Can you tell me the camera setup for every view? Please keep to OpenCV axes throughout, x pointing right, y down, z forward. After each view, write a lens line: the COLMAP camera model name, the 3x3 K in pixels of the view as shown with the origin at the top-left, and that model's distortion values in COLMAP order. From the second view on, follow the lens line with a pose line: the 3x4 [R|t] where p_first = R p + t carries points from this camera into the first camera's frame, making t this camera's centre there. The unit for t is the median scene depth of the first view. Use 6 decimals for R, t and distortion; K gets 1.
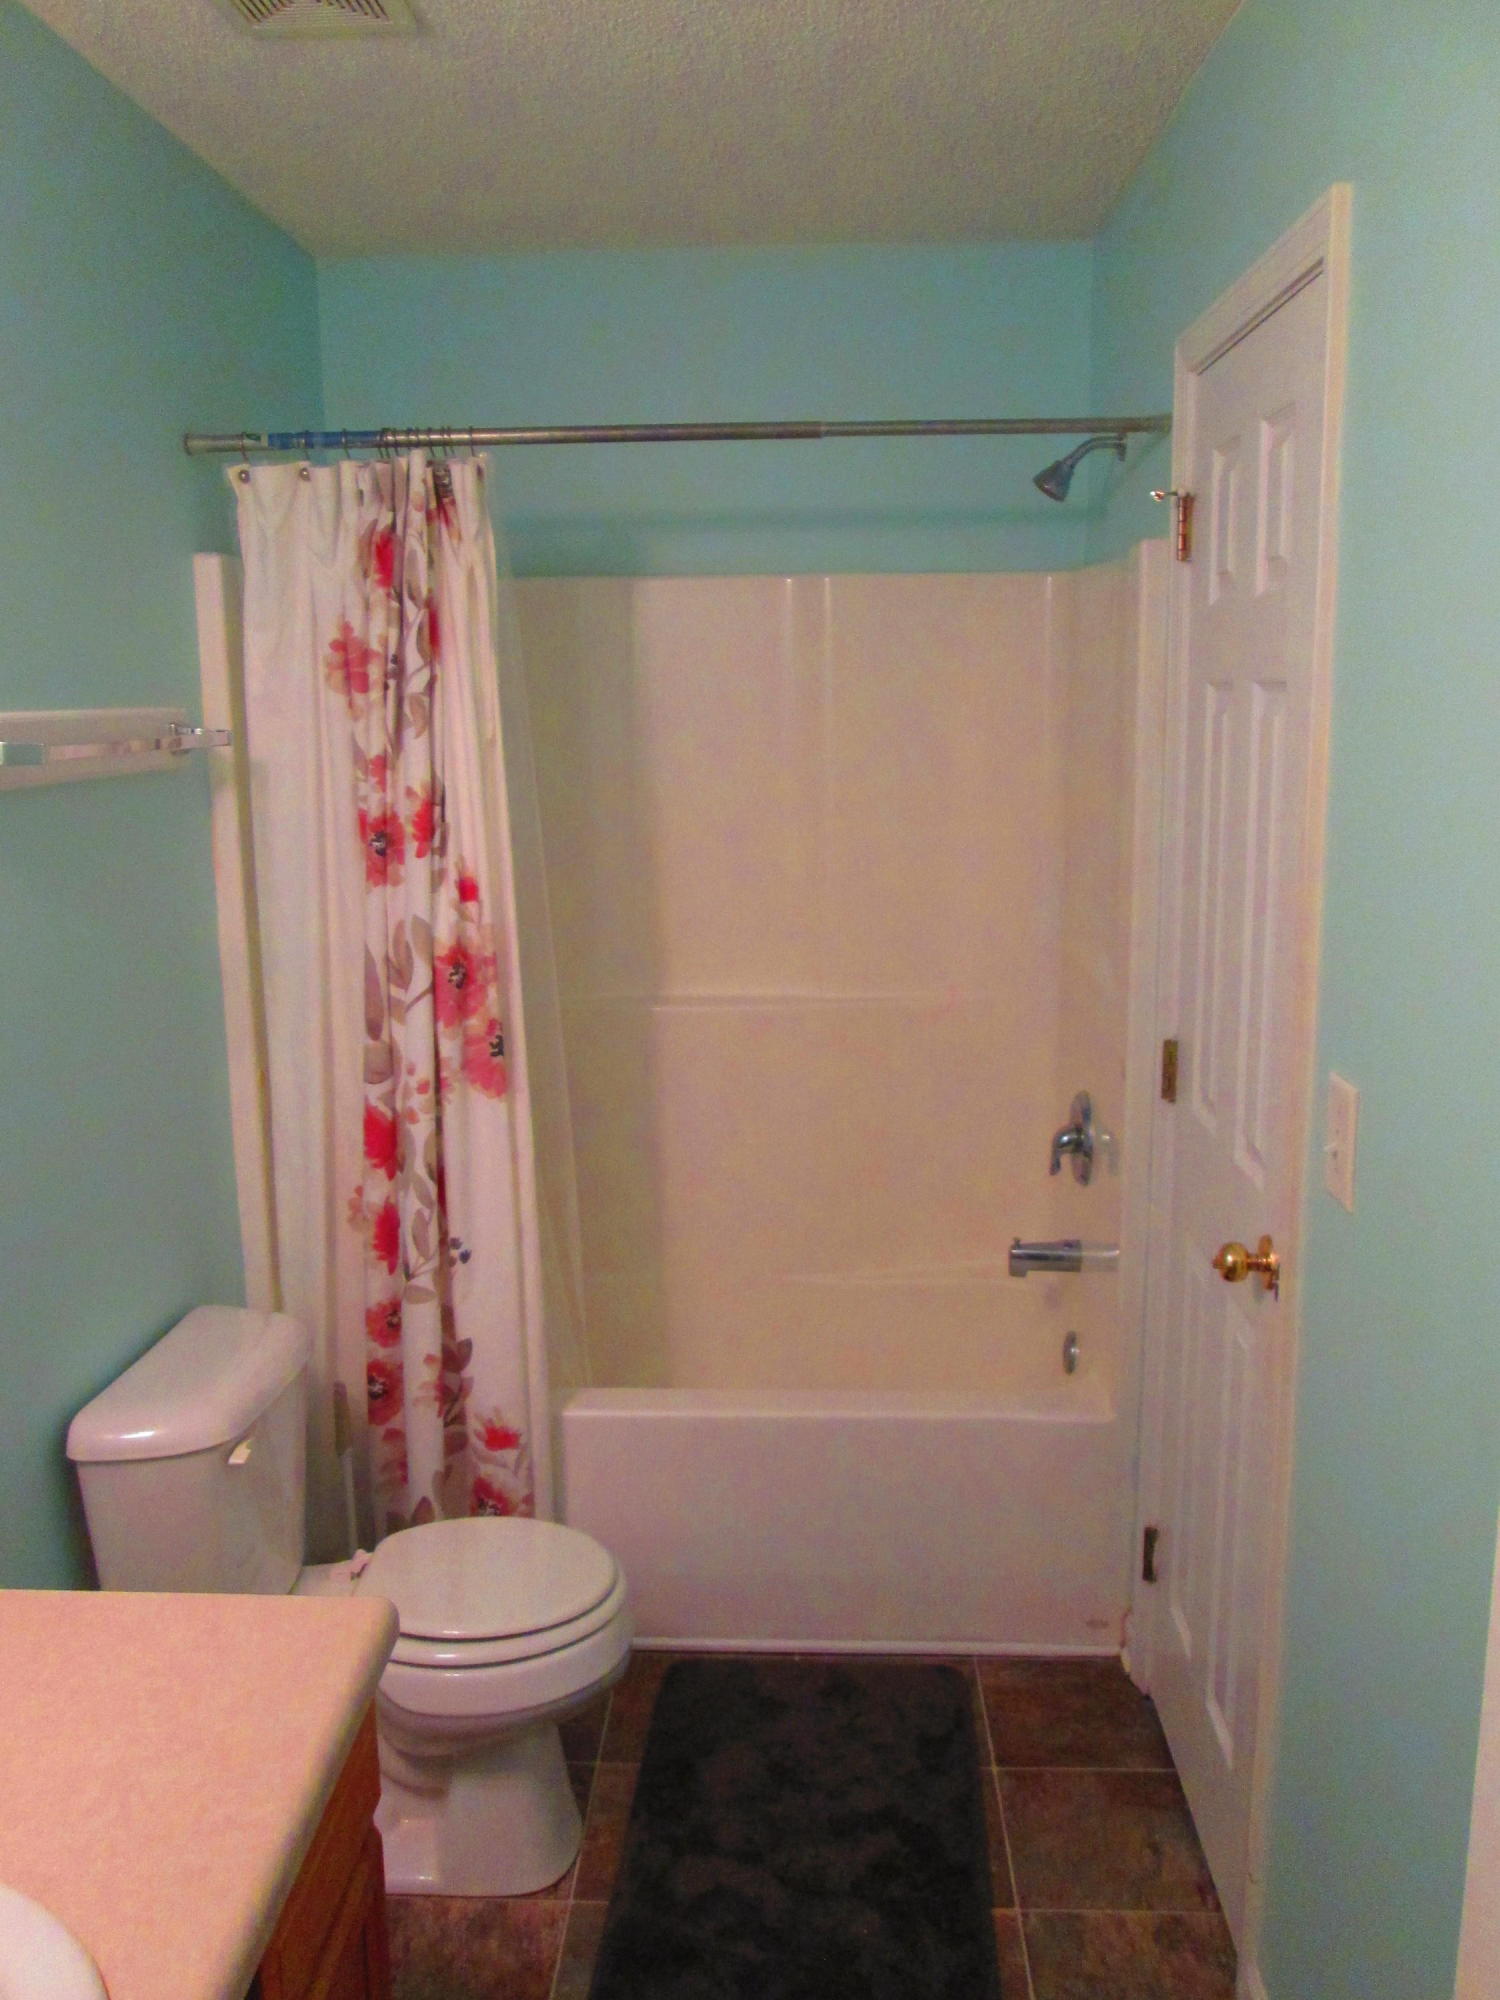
lens RADIAL K [[1655.5, 0, 750.0], [0, 1655.5, 1000.0], [0, 0, 1]] dist [-0.049120, 0.011718]
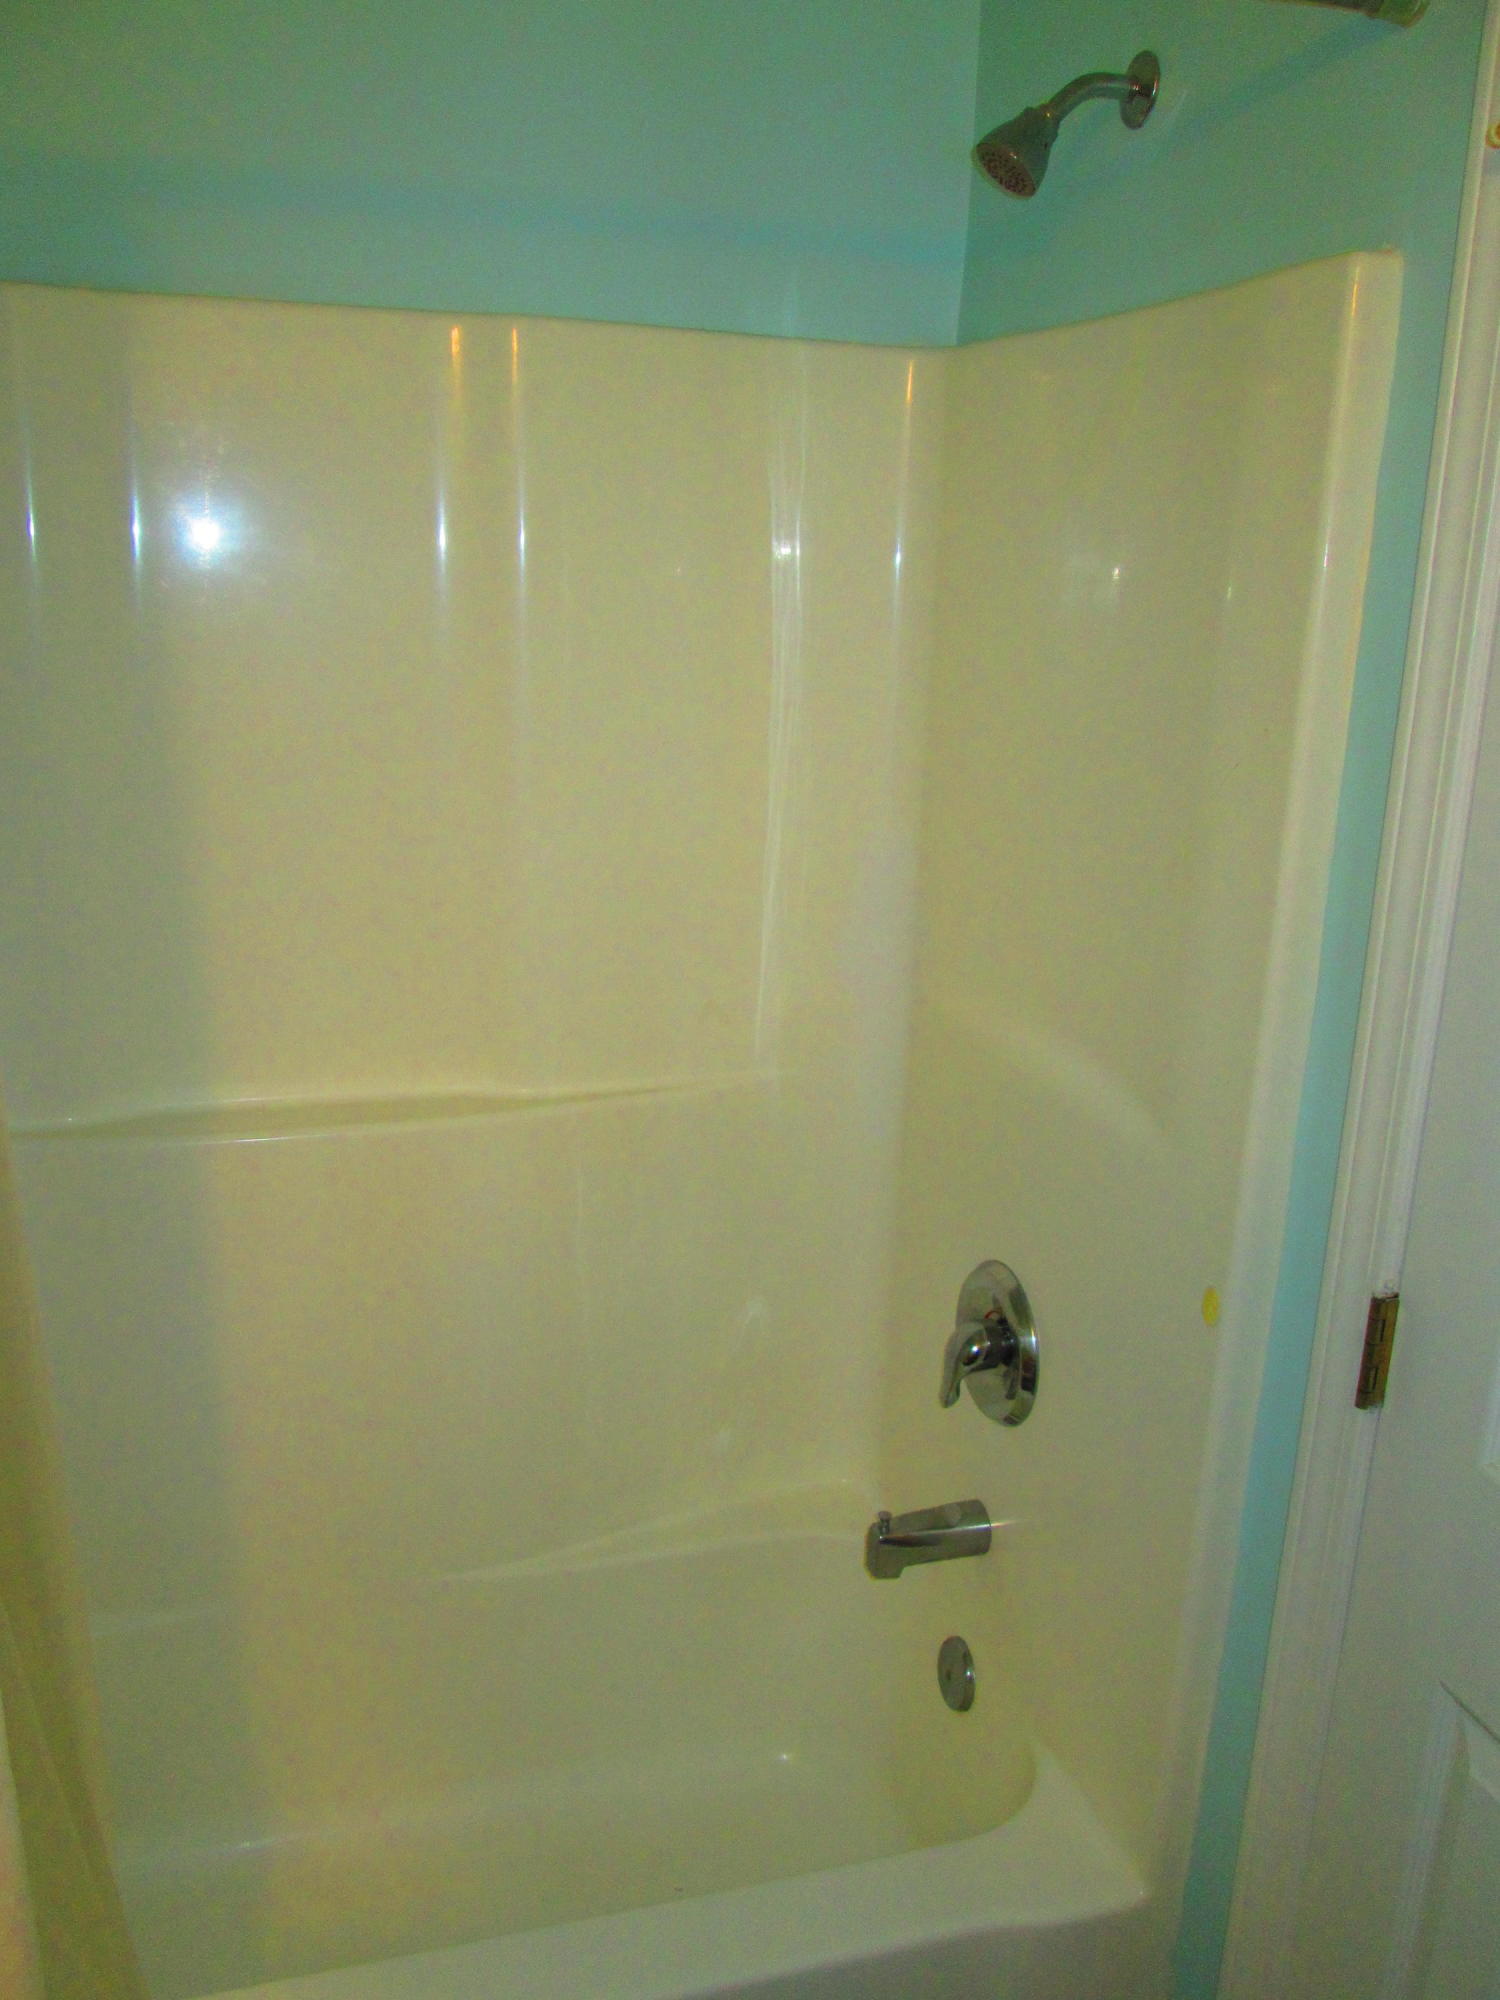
lens RADIAL K [[1636.0, 0, 750.0], [0, 1636.0, 1000.0], [0, 0, 1]] dist [-0.065021, 0.067386]
pose [[0.941690, -0.041192, 0.333951, -0.051672], [0.015731, 0.996783, 0.078592, -0.062305], [-0.336114, -0.068756, 0.939308, 0.366777]]
